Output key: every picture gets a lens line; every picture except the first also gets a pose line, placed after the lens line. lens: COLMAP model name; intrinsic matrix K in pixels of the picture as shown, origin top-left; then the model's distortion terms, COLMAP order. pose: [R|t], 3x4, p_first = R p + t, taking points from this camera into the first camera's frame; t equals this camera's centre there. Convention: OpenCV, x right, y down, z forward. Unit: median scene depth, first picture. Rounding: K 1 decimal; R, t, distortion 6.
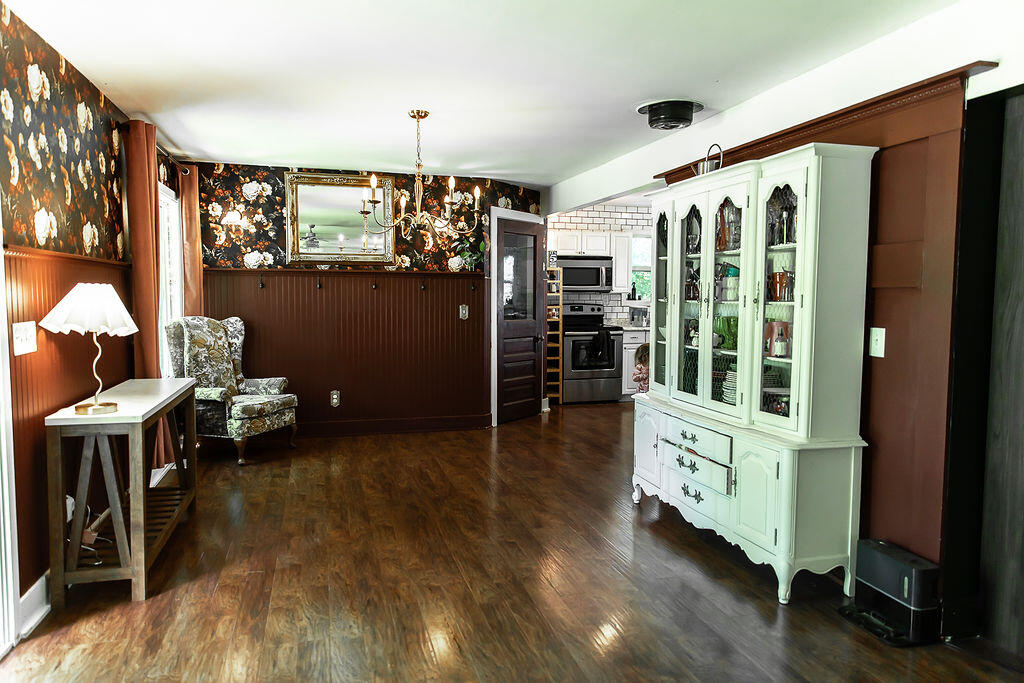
lens RADIAL K [[681.7, 0, 512.0], [0, 681.7, 341.5], [0, 0, 1]] dist [0.011960, -0.000976]
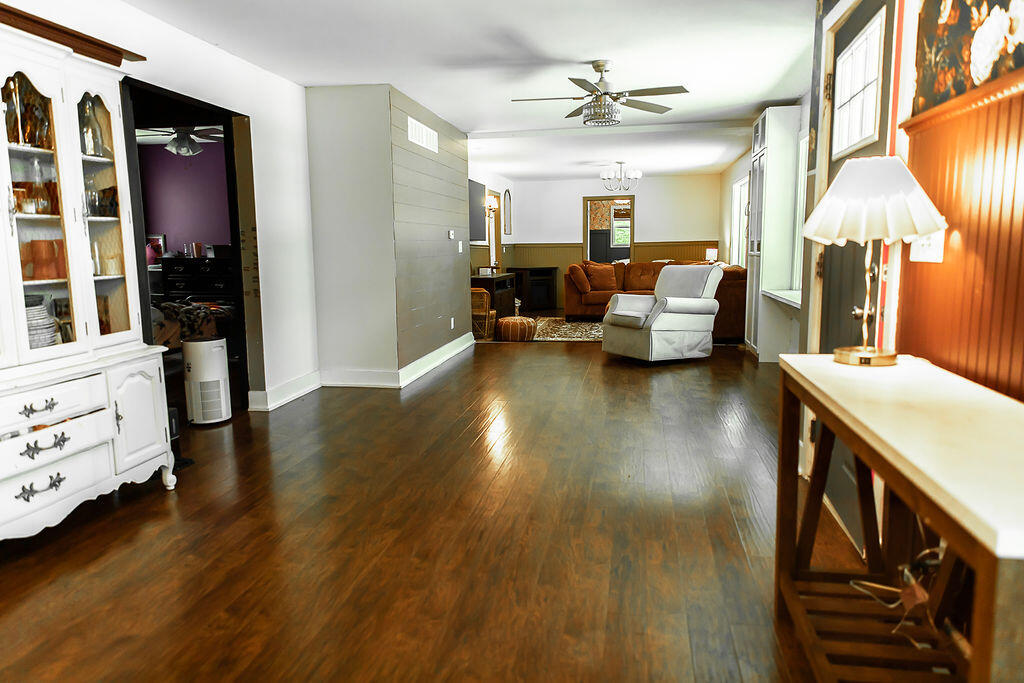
lens RADIAL K [[695.6, 0, 512.0], [0, 695.6, 341.5], [0, 0, 1]] dist [0.000414, -0.001281]
pose [[-0.898260, -0.051948, 0.436383, -0.296731], [0.040595, 0.978935, 0.200097, -0.030592], [-0.437585, 0.197454, -0.877229, 0.858266]]
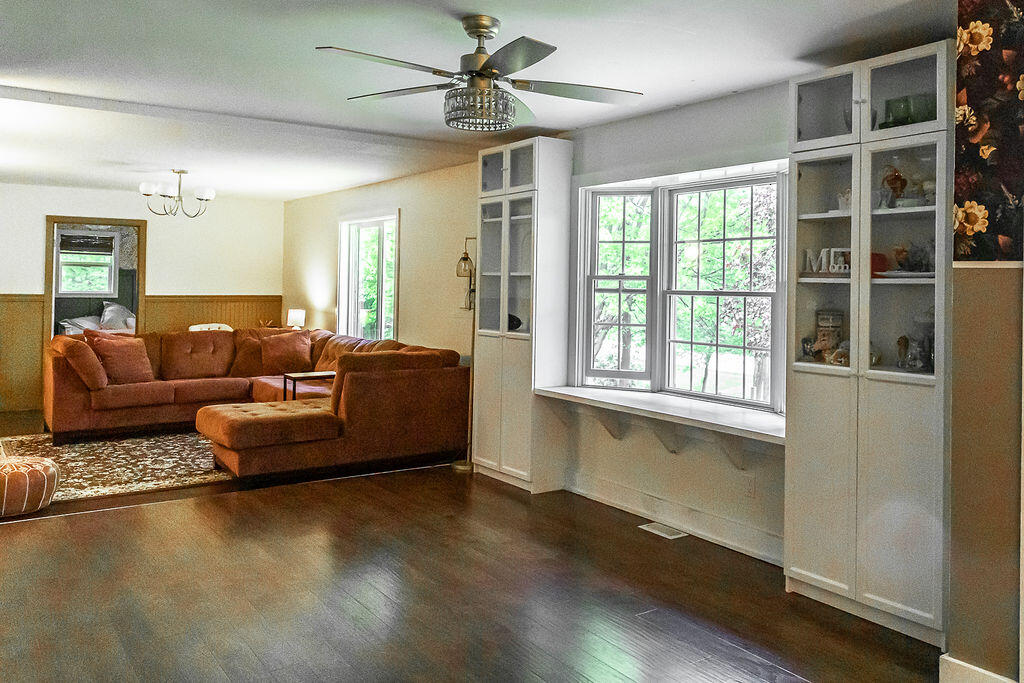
lens RADIAL K [[845.8, 0, 630.5], [0, 845.8, 274.6], [0, 0, 1]] dist [0.011980, 0.003358]
pose [[-0.921250, -0.025066, -0.388162, 0.105071], [-0.048236, 0.997581, 0.050063, -0.051028], [0.385968, 0.064844, -0.920230, 0.588152]]
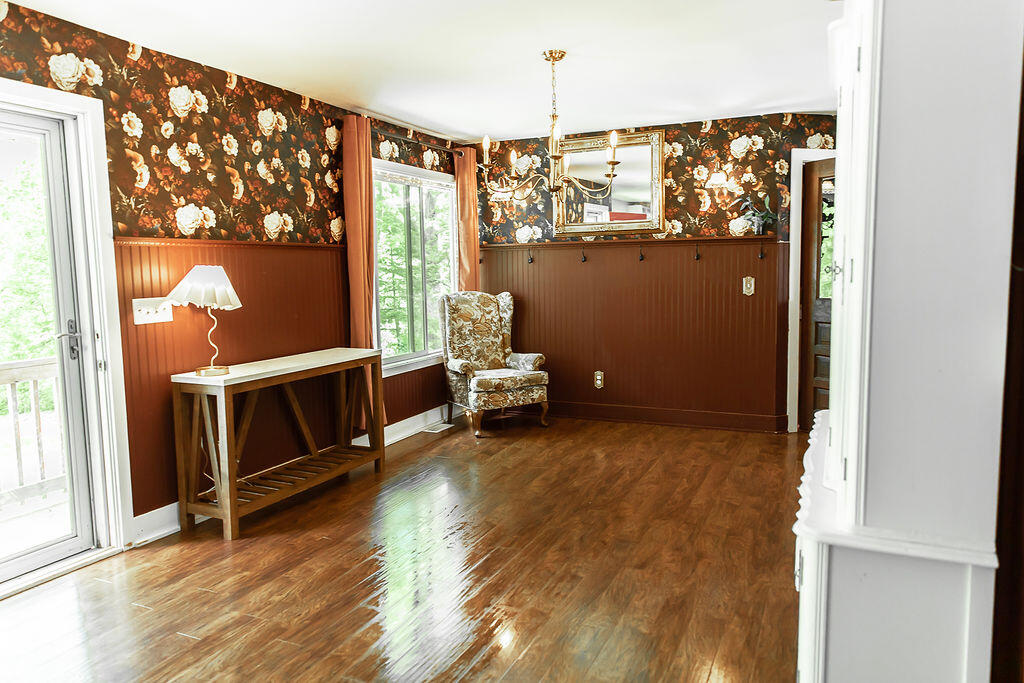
lens RADIAL K [[705.0, 0, 512.0], [0, 705.0, 341.5], [0, 0, 1]] dist [0.009588, 0.002029]
pose [[0.763005, 0.047798, -0.644623, 0.285899], [-0.023367, 0.998650, 0.046390, -0.011072], [0.645970, -0.020333, 0.763092, 0.202058]]
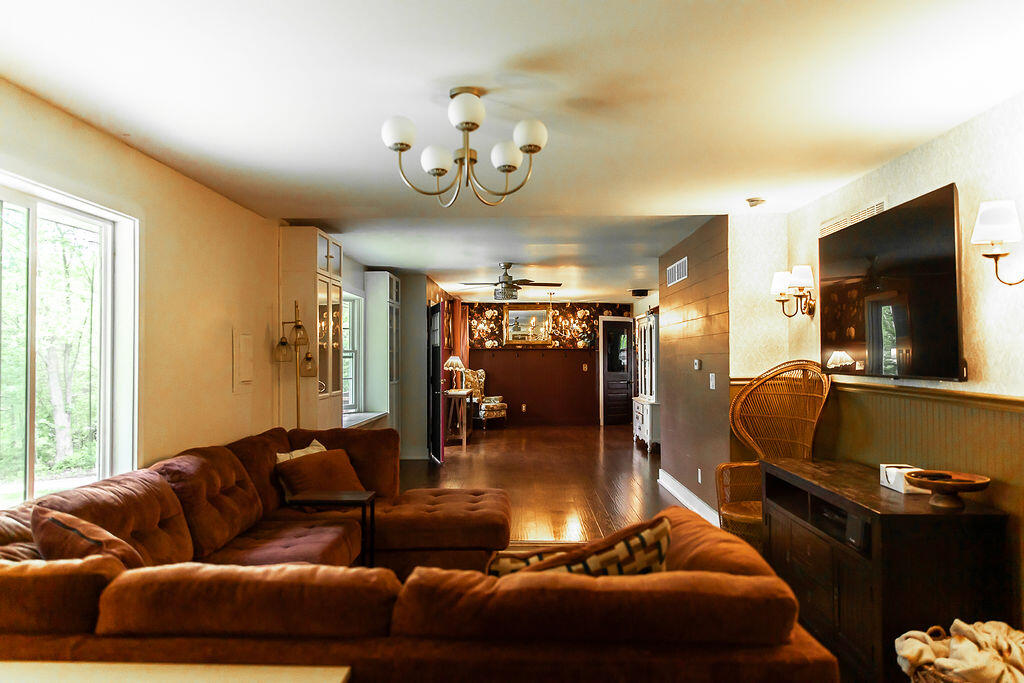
lens RADIAL K [[732.4, 0, 512.0], [0, 732.4, 341.5], [0, 0, 1]] dist [-0.000252, -0.001511]
pose [[0.956364, -0.012677, -0.291904, 0.402956], [-0.014775, 0.995682, -0.091651, 0.093090], [0.291805, 0.091964, 0.952046, -1.295627]]
